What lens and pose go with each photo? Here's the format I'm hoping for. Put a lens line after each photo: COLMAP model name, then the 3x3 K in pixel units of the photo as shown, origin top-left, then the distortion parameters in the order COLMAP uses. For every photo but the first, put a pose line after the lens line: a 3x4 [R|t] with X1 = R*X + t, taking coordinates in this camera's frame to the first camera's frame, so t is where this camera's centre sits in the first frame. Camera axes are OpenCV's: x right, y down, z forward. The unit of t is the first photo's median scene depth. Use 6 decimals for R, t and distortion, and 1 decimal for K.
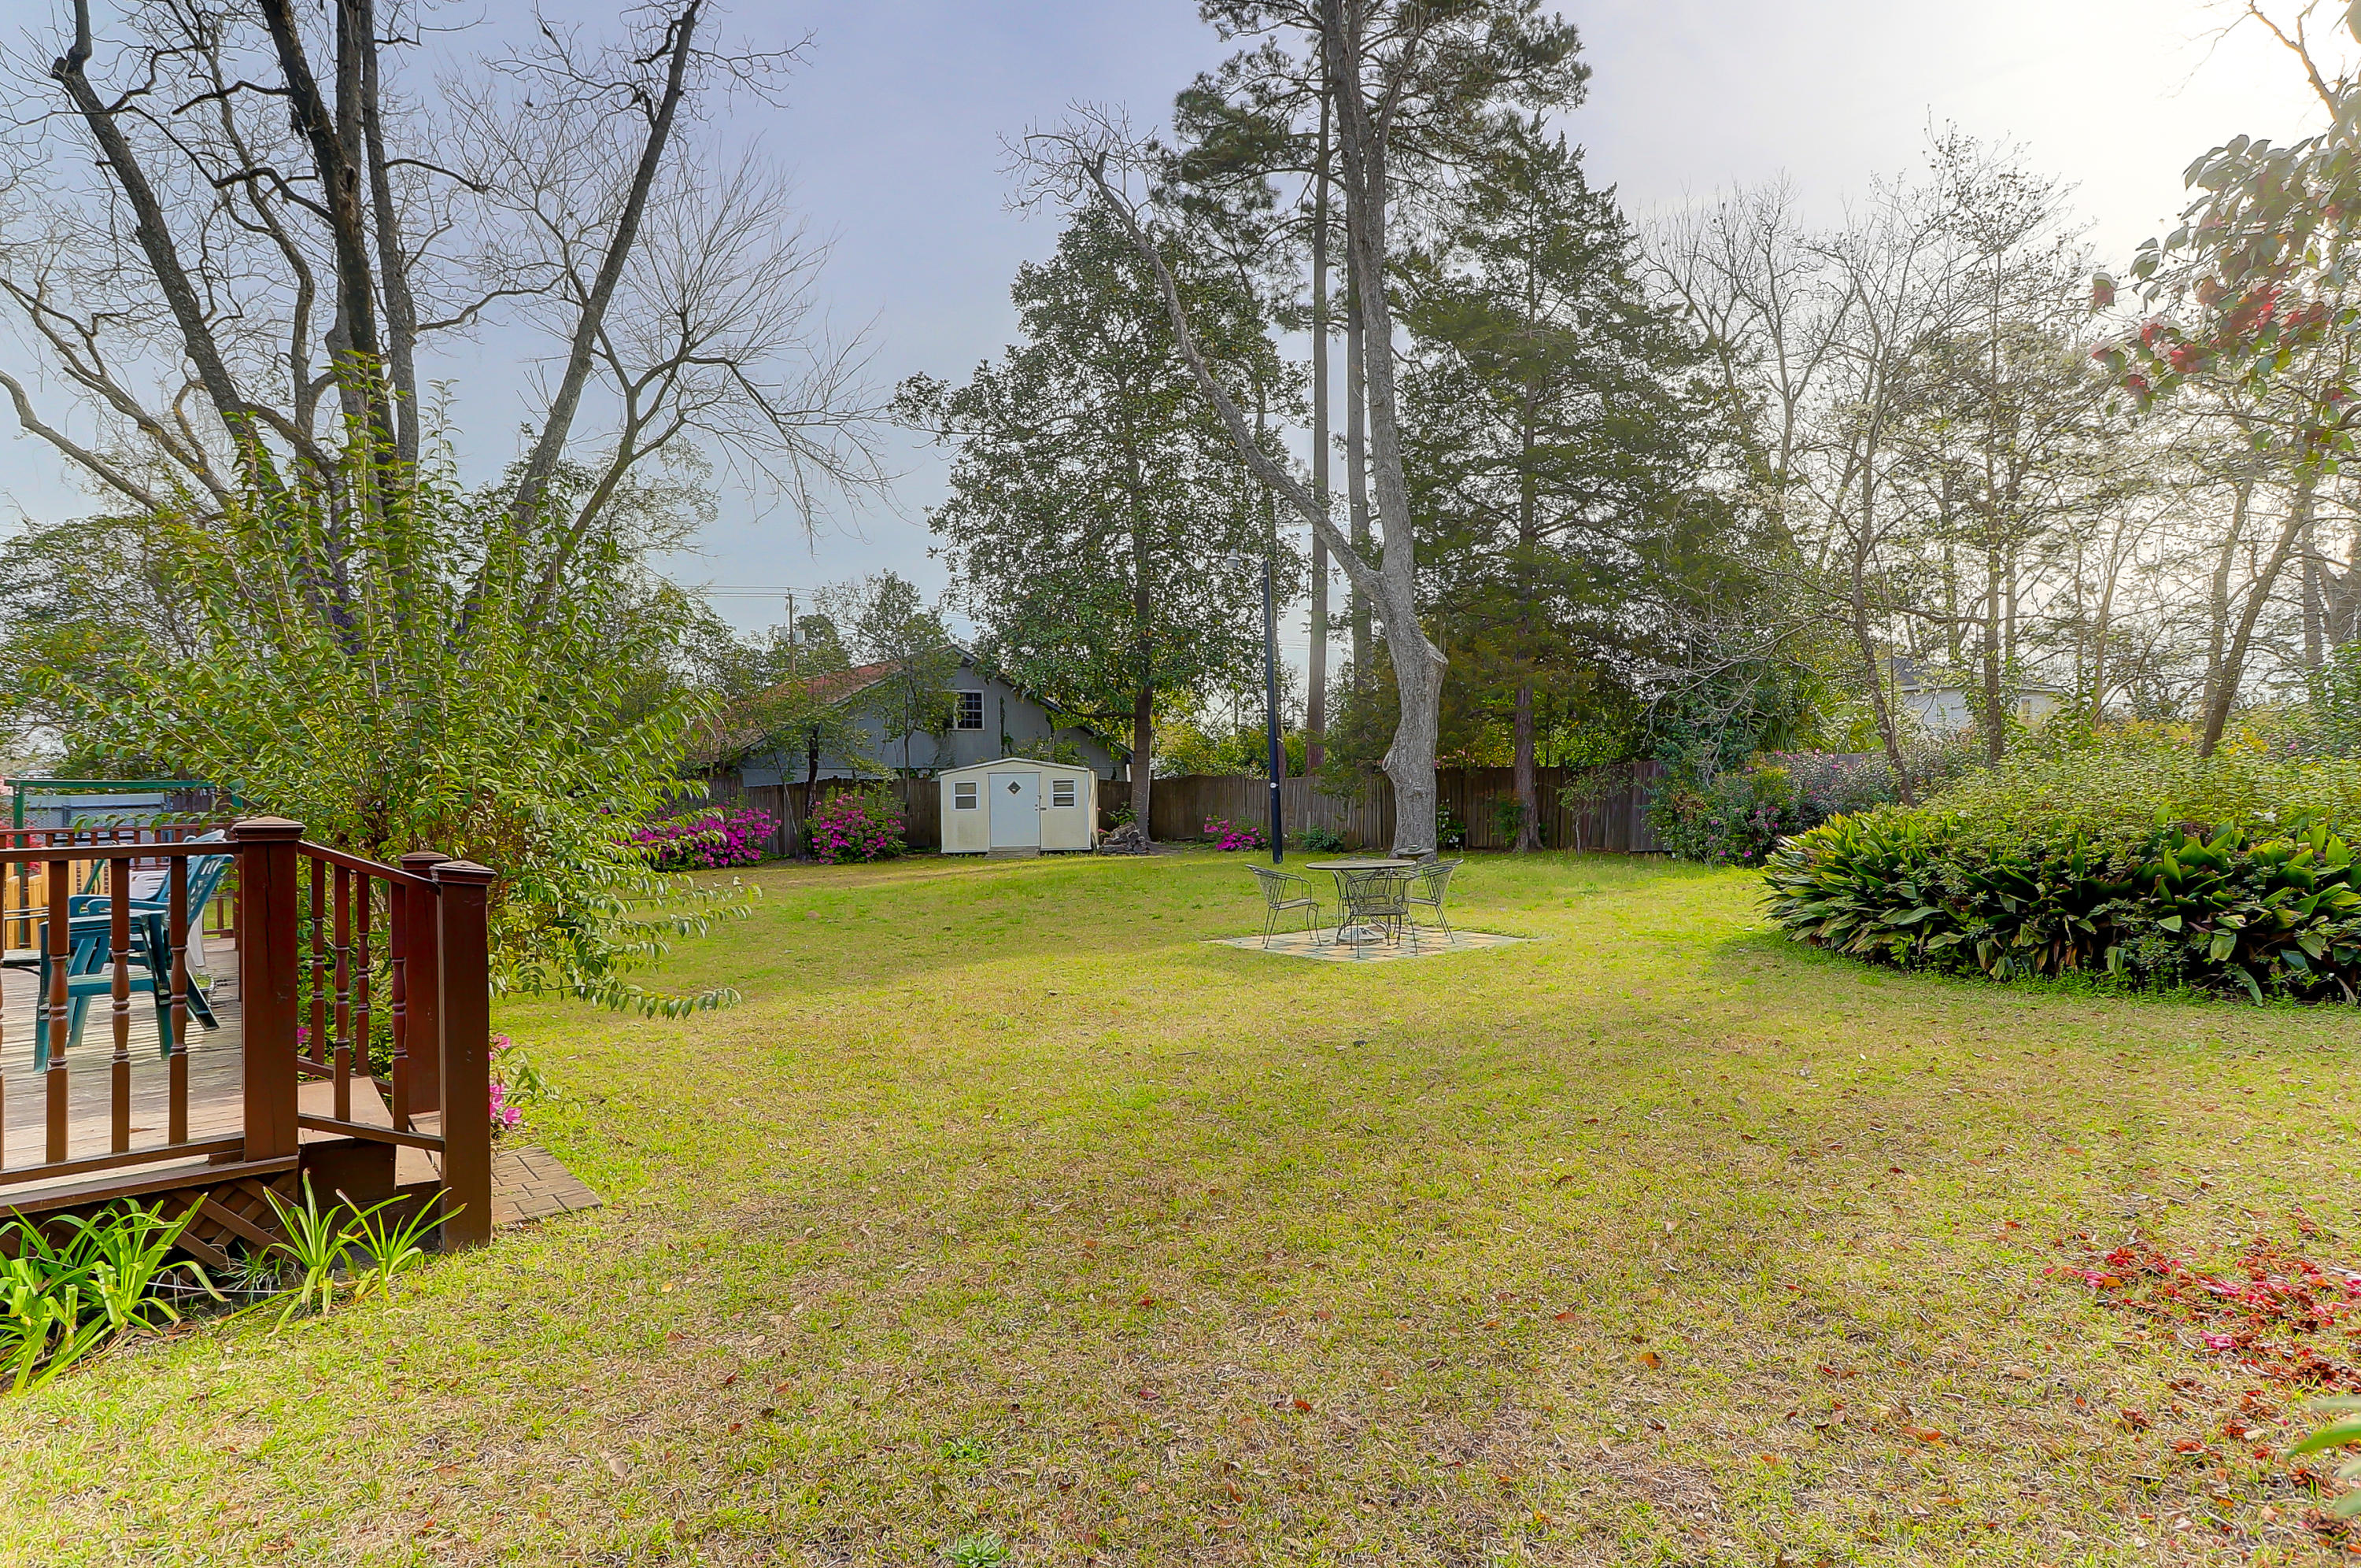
lens RADIAL K [[1276.1, 0, 1183.1], [0, 1276.1, 777.3], [0, 0, 1]] dist [0.008701, 0.001975]
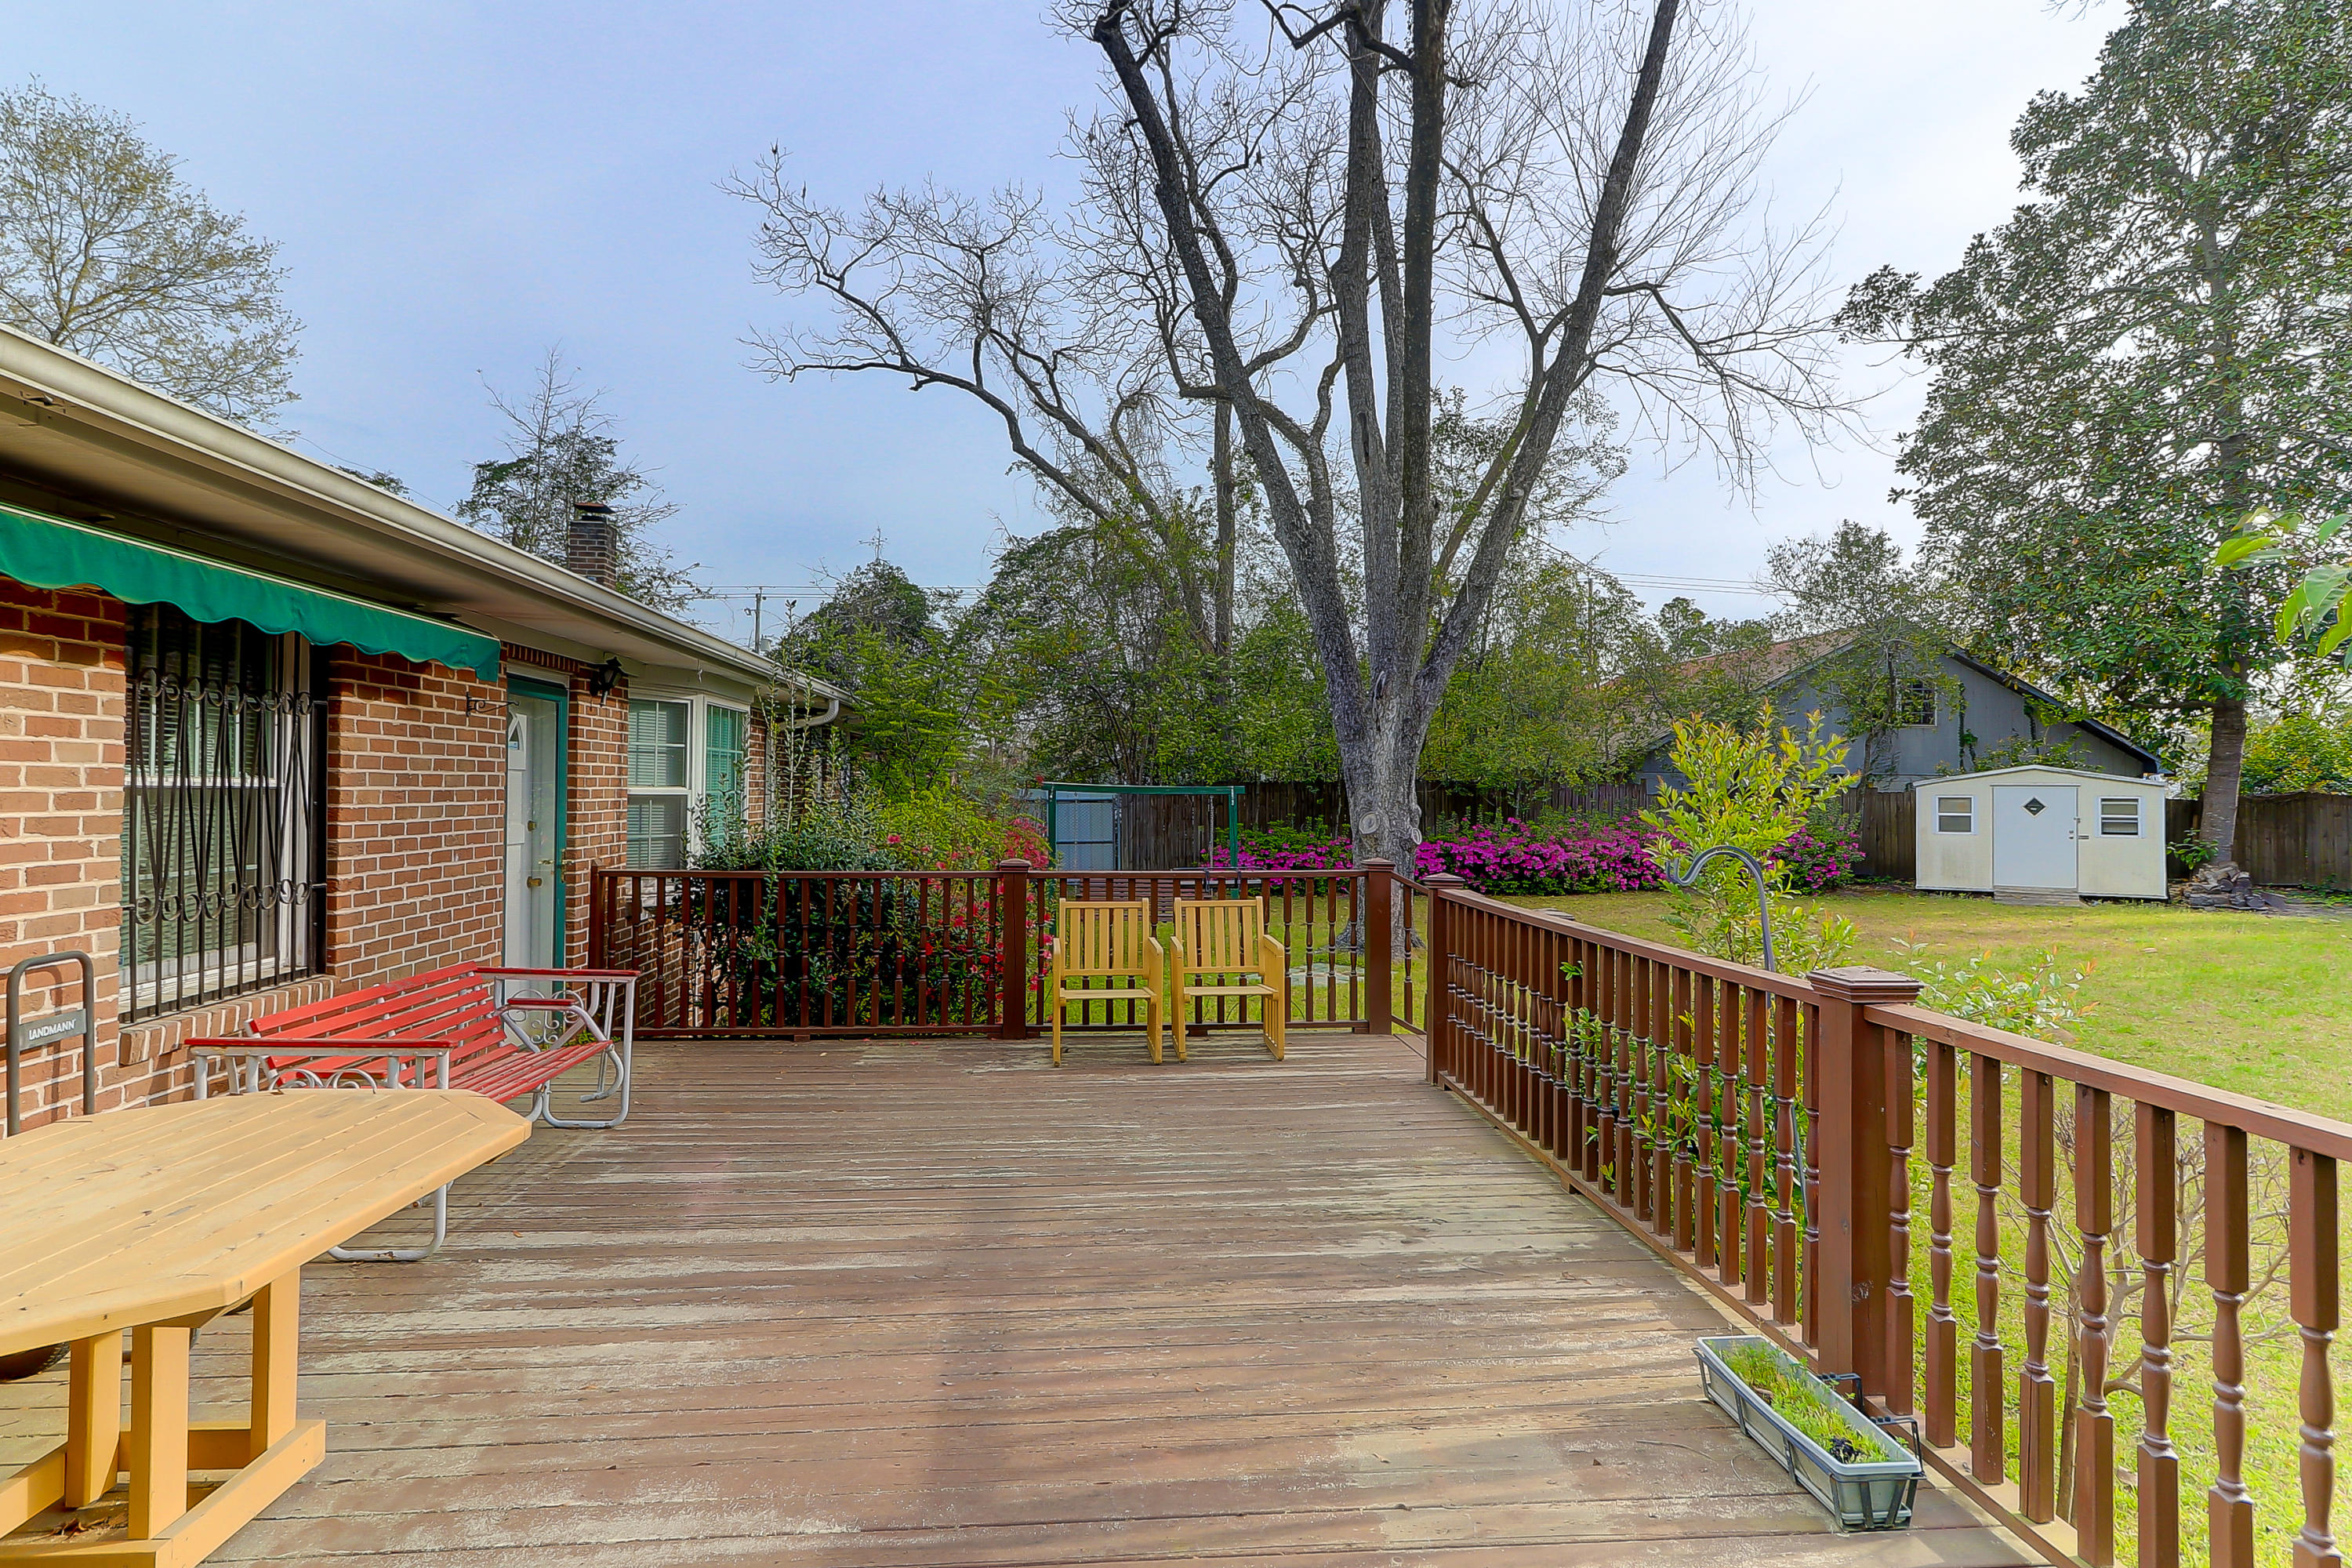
lens RADIAL K [[1271.5, 0, 1175.2], [0, 1271.5, 769.7], [0, 0, 1]] dist [0.008701, 0.001975]
pose [[0.847800, 0.018403, -0.529996, -0.162466], [-0.019513, 0.999803, 0.003502, -0.005611], [0.529956, 0.007373, 0.847993, 0.121844]]
